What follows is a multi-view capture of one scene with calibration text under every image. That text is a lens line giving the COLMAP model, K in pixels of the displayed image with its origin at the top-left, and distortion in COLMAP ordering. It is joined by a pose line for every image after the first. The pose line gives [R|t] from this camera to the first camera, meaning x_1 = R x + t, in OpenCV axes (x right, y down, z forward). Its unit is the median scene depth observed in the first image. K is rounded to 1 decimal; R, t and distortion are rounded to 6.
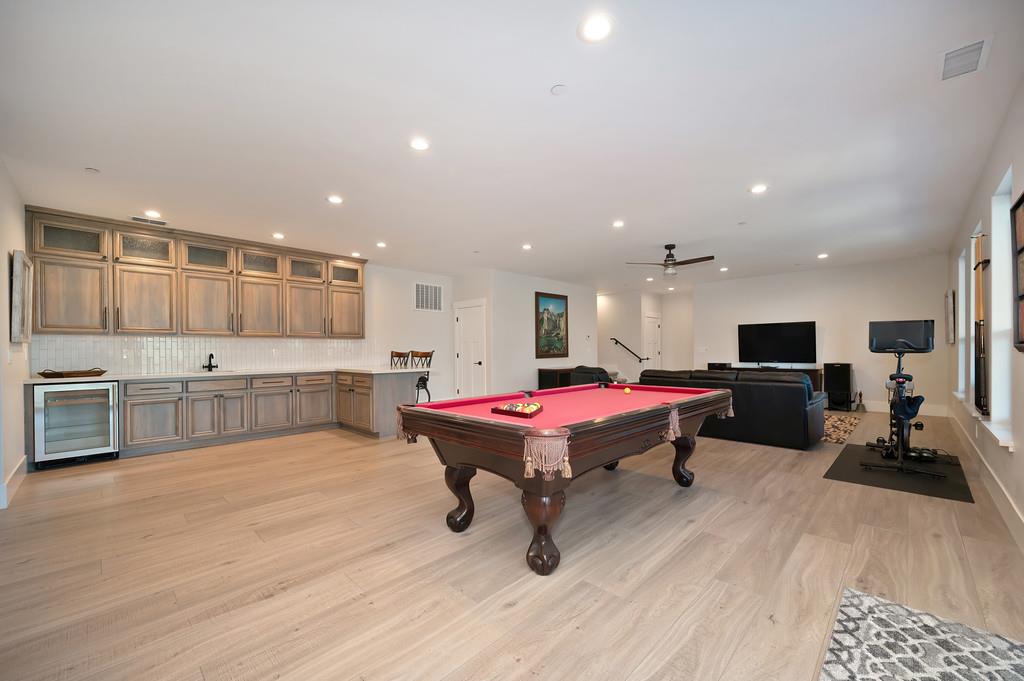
lens RADIAL K [[405.3, 0, 517.5], [0, 405.3, 347.6], [0, 0, 1]] dist [-0.000600, -0.000498]
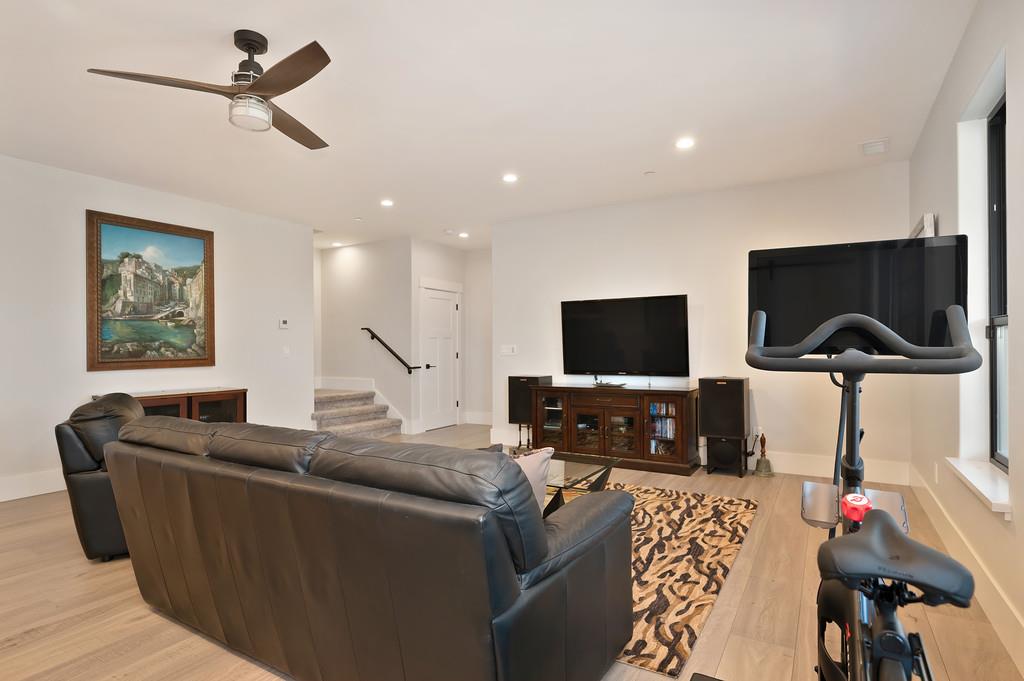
lens RADIAL K [[537.8, 0, 507.7], [0, 537.8, 342.6], [0, 0, 1]] dist [0.000199, -0.001321]
pose [[0.972516, 0.003332, 0.232813, 0.389853], [-0.002386, 0.999988, -0.004342, -0.001381], [-0.232824, 0.003667, 0.972512, 0.432296]]
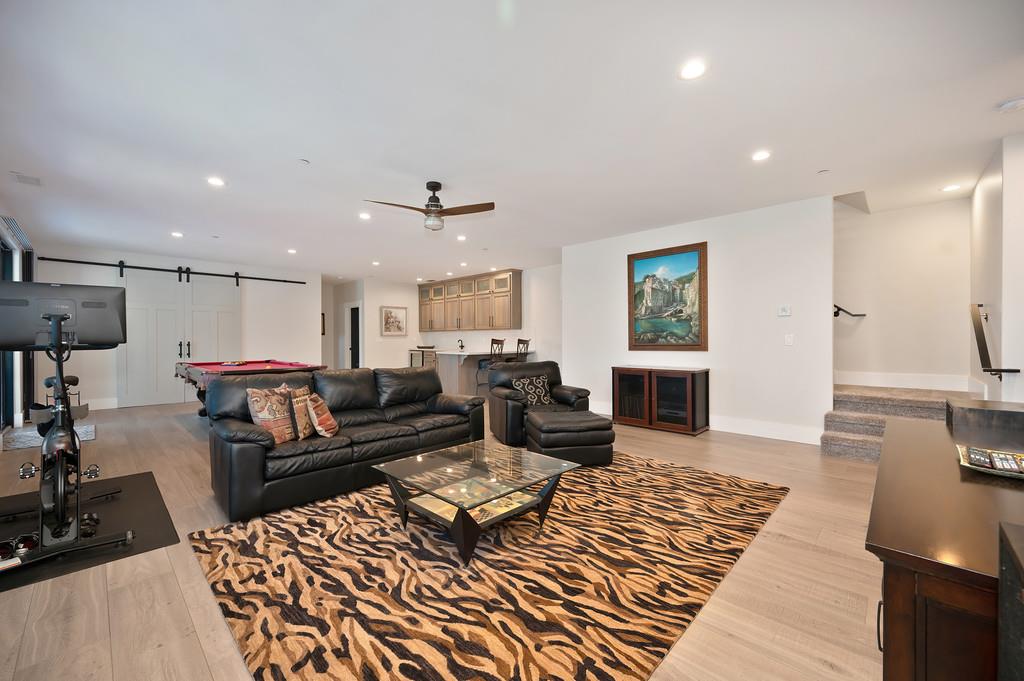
lens RADIAL K [[405.3, 0, 521.7], [0, 405.3, 340.5], [0, 0, 1]] dist [-0.000600, -0.000498]
pose [[0.018661, 0.010620, -0.999769, 0.868514], [0.010272, 0.999889, 0.010813, 0.000152], [0.999773, -0.010472, 0.018550, 0.938774]]
